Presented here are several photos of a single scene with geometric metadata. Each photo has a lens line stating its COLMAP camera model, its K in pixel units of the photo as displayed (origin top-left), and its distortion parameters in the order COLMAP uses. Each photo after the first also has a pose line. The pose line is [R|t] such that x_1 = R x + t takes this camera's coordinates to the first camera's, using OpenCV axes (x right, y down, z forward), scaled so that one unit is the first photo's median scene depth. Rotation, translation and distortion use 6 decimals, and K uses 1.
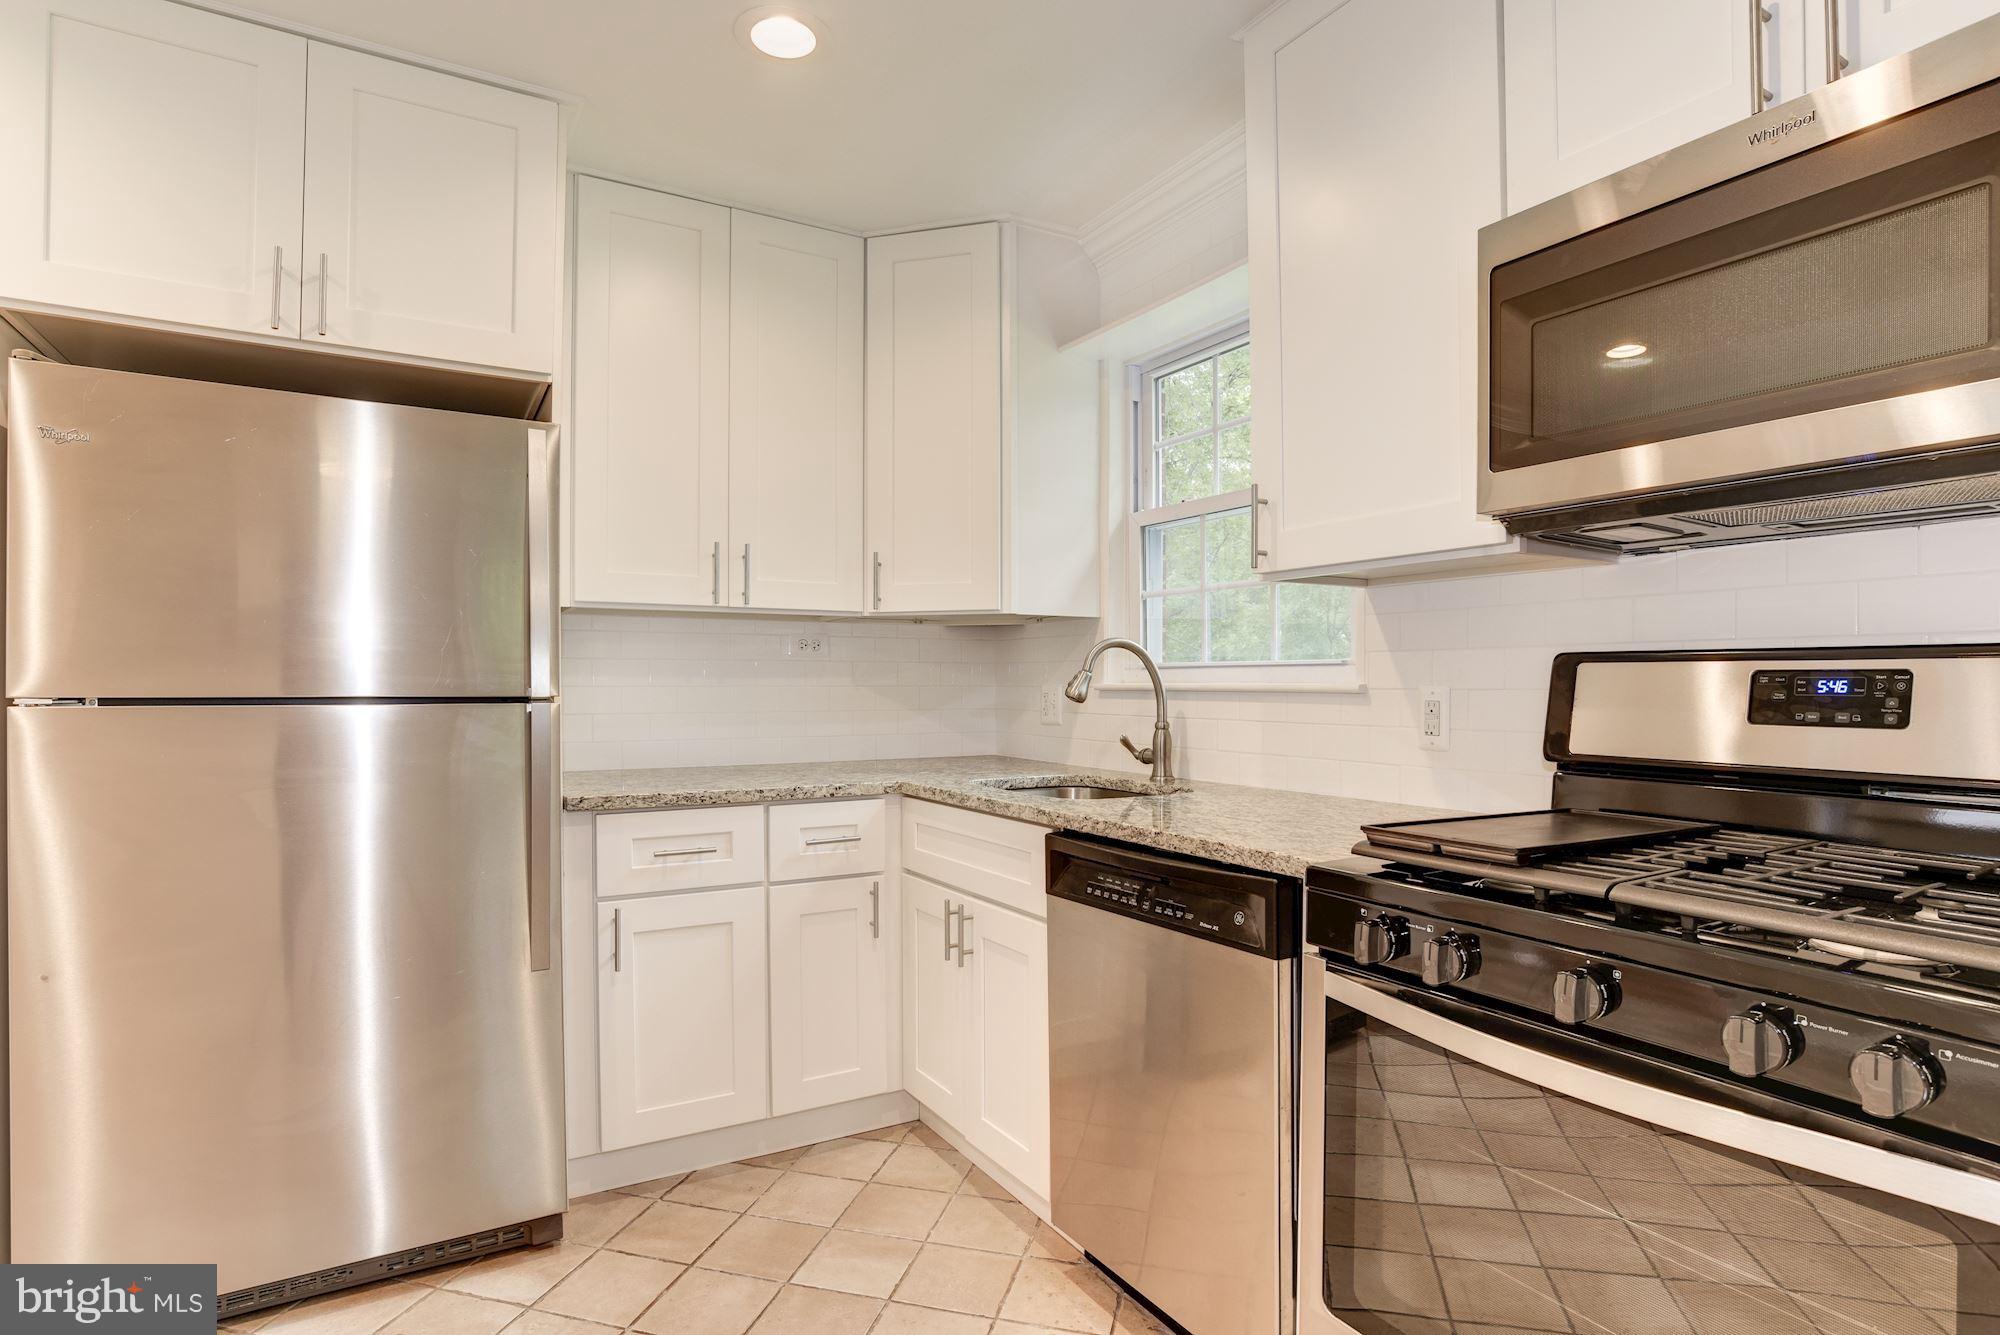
lens RADIAL K [[1032.3, 0, 991.1], [0, 1032.3, 691.8], [0, 0, 1]] dist [-0.043488, 0.013823]
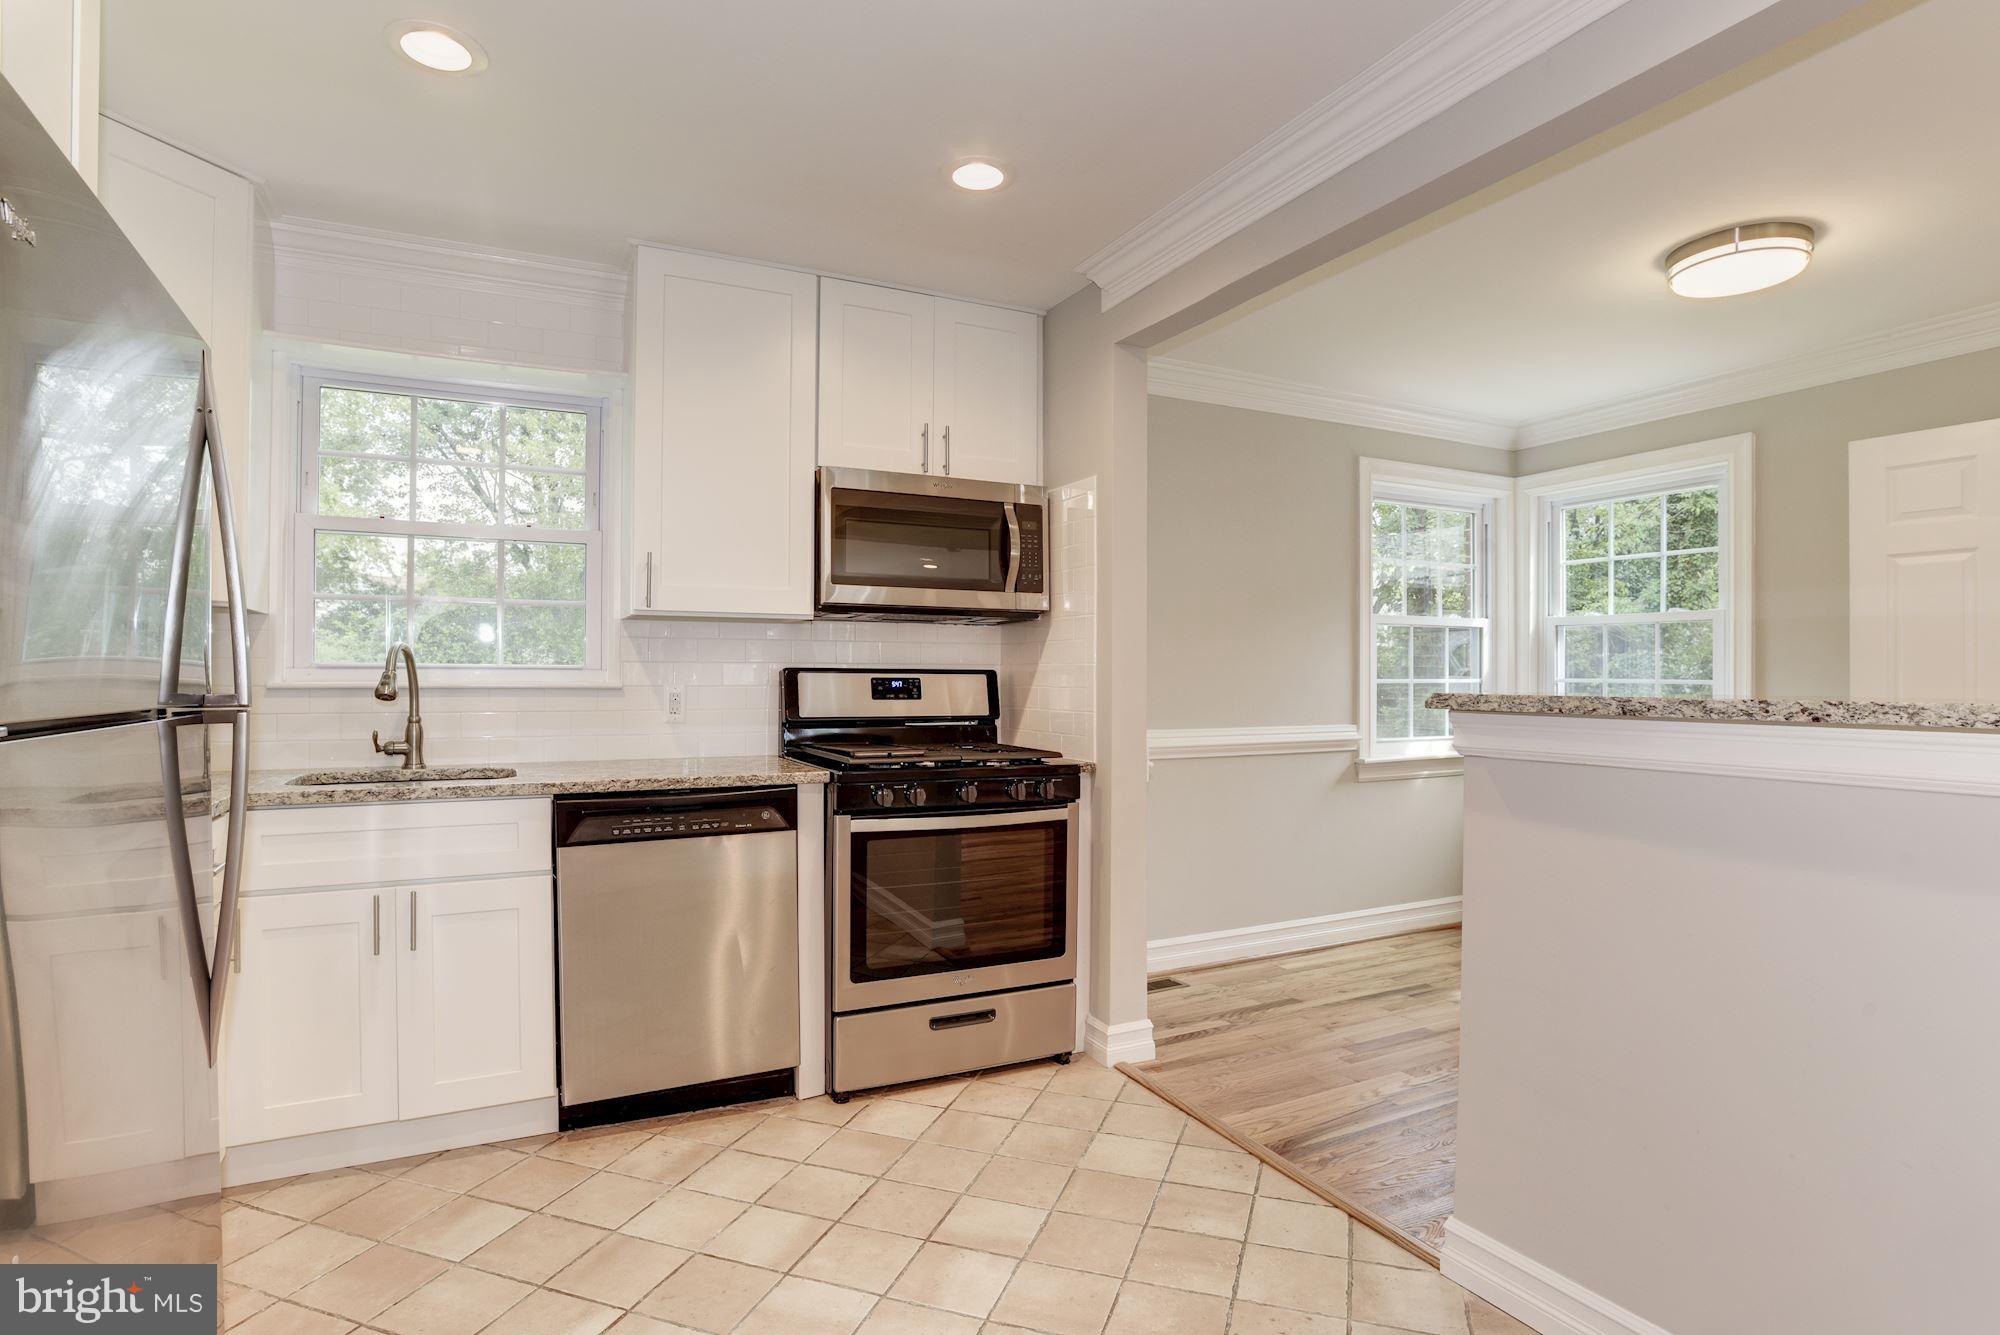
lens RADIAL K [[1032.3, 0, 1007.6], [0, 1032.3, 668.1], [0, 0, 1]] dist [-0.043488, 0.013823]
pose [[0.050607, 0.009893, 0.998670, -1.113897], [0.004220, 0.999940, -0.010120, -0.011501], [-0.998710, 0.004726, 0.050562, 0.354761]]
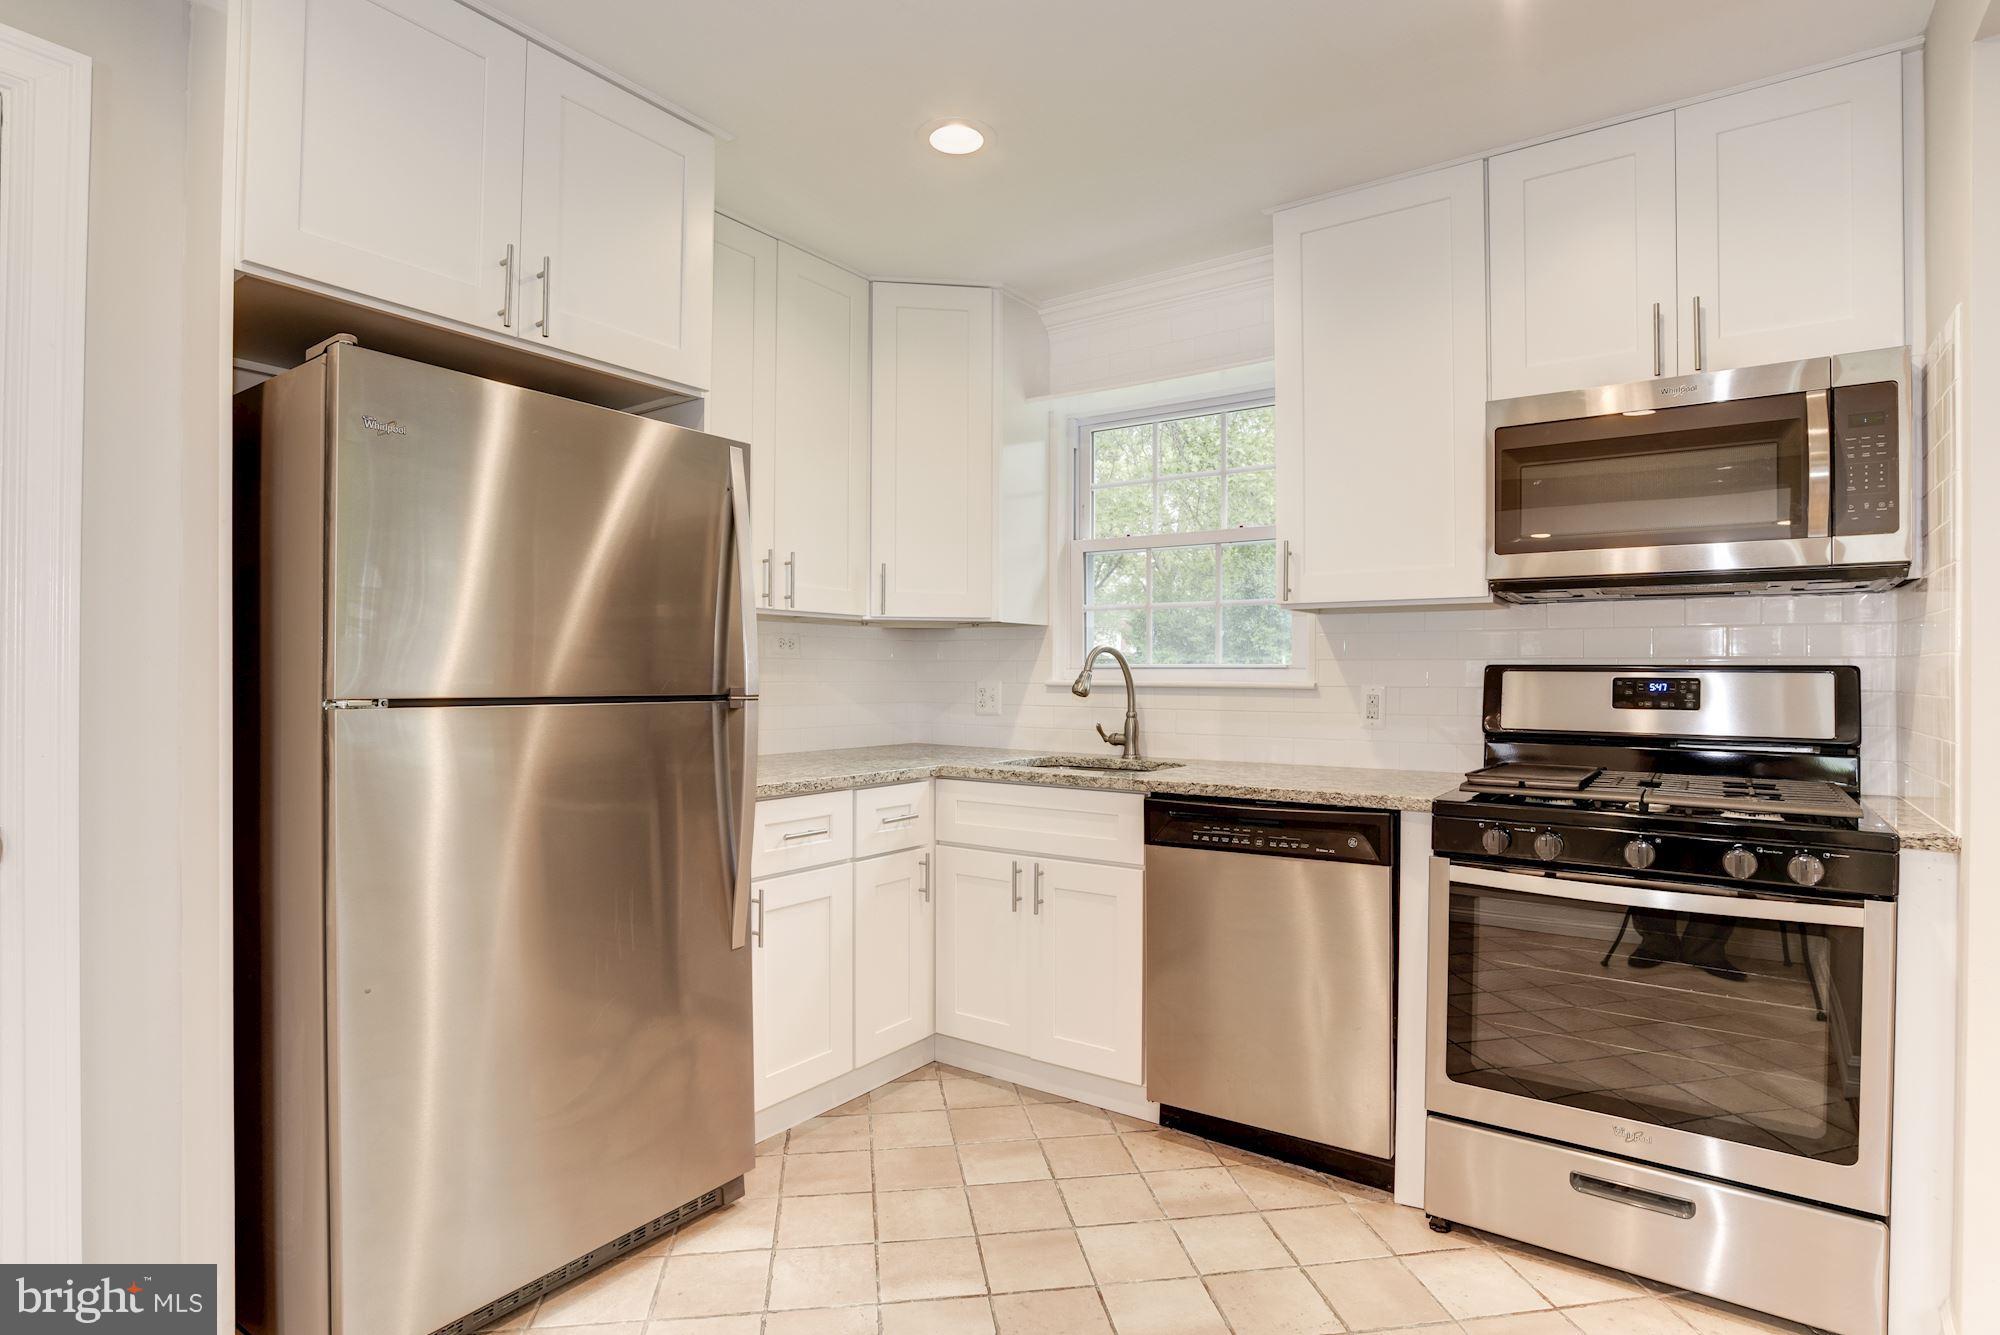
lens RADIAL K [[1032.3, 0, 1011.6], [0, 1032.3, 673.5], [0, 0, 1]] dist [-0.043488, 0.013823]
pose [[0.906982, 0.004501, 0.421145, -0.607411], [-0.000967, 0.999963, -0.008604, -0.008056], [-0.421168, 0.007397, 0.906953, -0.103543]]
